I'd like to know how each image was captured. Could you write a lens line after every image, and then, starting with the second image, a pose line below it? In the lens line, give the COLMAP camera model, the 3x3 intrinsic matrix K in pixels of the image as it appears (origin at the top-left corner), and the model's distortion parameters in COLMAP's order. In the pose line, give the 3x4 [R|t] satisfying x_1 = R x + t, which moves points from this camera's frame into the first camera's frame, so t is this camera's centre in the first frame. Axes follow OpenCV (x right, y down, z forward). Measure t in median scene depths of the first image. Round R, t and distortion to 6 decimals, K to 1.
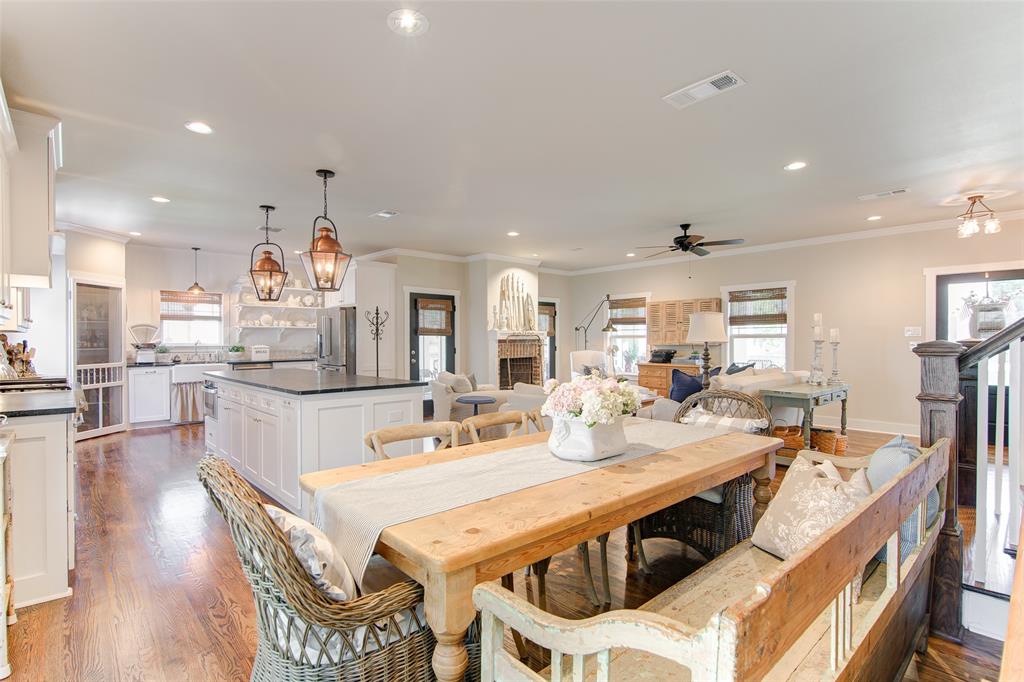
lens RADIAL K [[502.4, 0, 512.0], [0, 502.4, 341.0], [0, 0, 1]] dist [-0.000931, -0.000242]
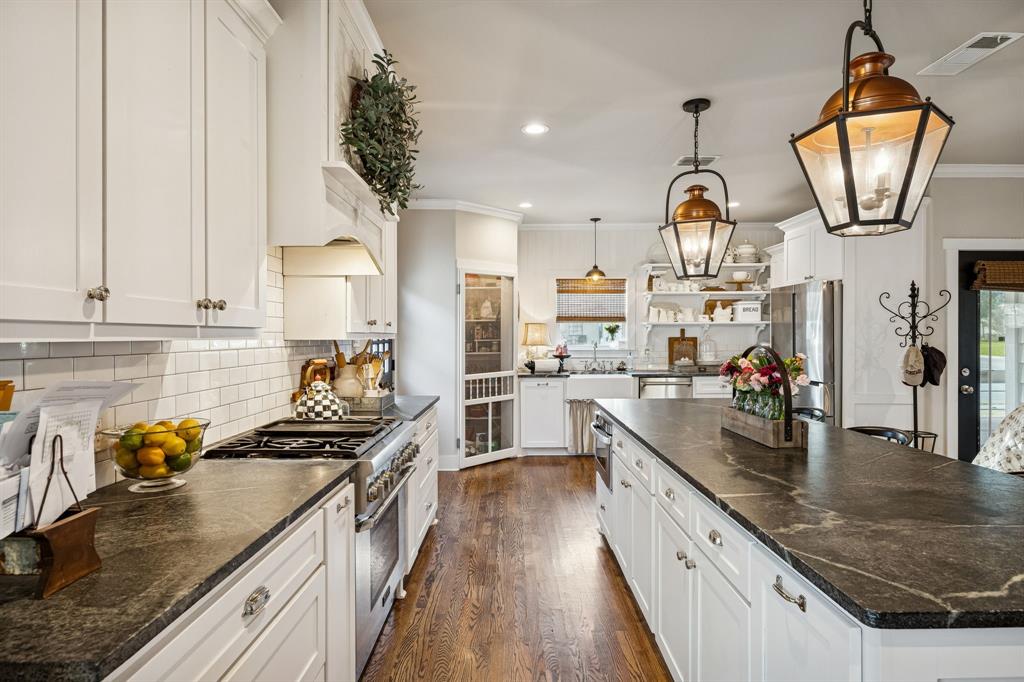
lens RADIAL K [[502.4, 0, 512.0], [0, 502.4, 341.0], [0, 0, 1]] dist [-0.000931, -0.000242]
pose [[0.726575, 0.015304, -0.686917, -0.222031], [-0.003497, 0.999821, 0.018576, -0.018945], [0.687078, -0.011095, 0.726499, 0.403366]]
